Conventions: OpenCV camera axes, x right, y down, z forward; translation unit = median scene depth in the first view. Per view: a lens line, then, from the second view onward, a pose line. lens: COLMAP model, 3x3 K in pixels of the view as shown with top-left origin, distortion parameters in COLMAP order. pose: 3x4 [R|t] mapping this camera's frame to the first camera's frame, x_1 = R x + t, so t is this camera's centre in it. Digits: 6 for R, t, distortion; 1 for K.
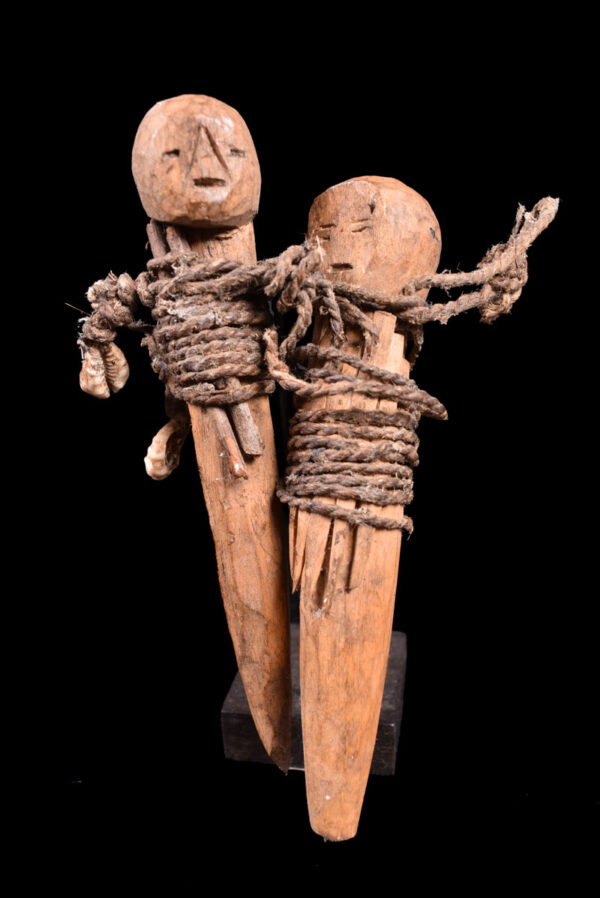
lens RADIAL K [[859.9, 0, 300.0], [0, 859.9, 449.0], [0, 0, 1]] dist [-0.015515, -0.007411]
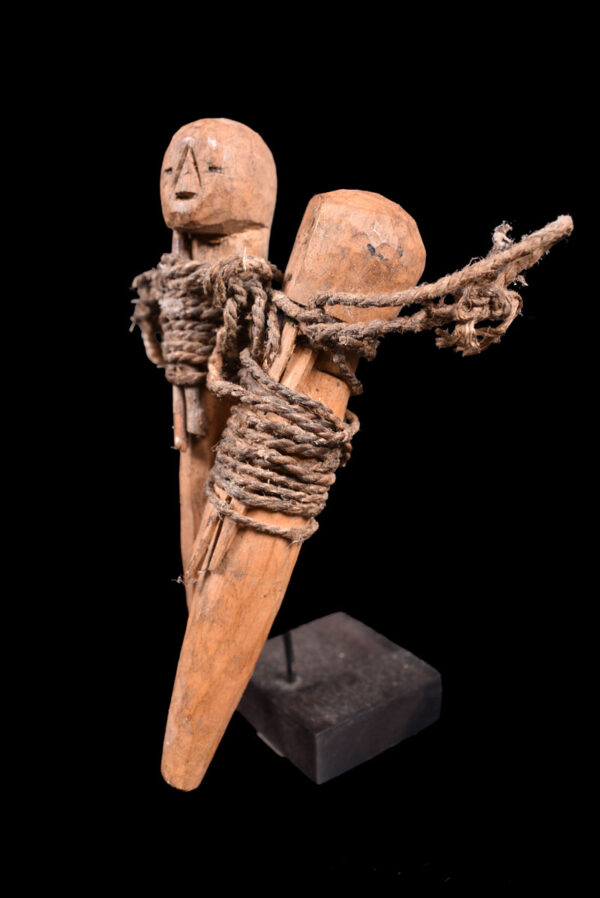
lens RADIAL K [[849.8, 0, 300.0], [0, 849.8, 449.0], [0, 0, 1]] dist [0.011297, 0.003302]
pose [[0.668652, 0.222436, -0.709525, 0.869479], [-0.212852, 0.971535, 0.103986, -0.123934], [0.712459, 0.081494, 0.696965, 0.318091]]
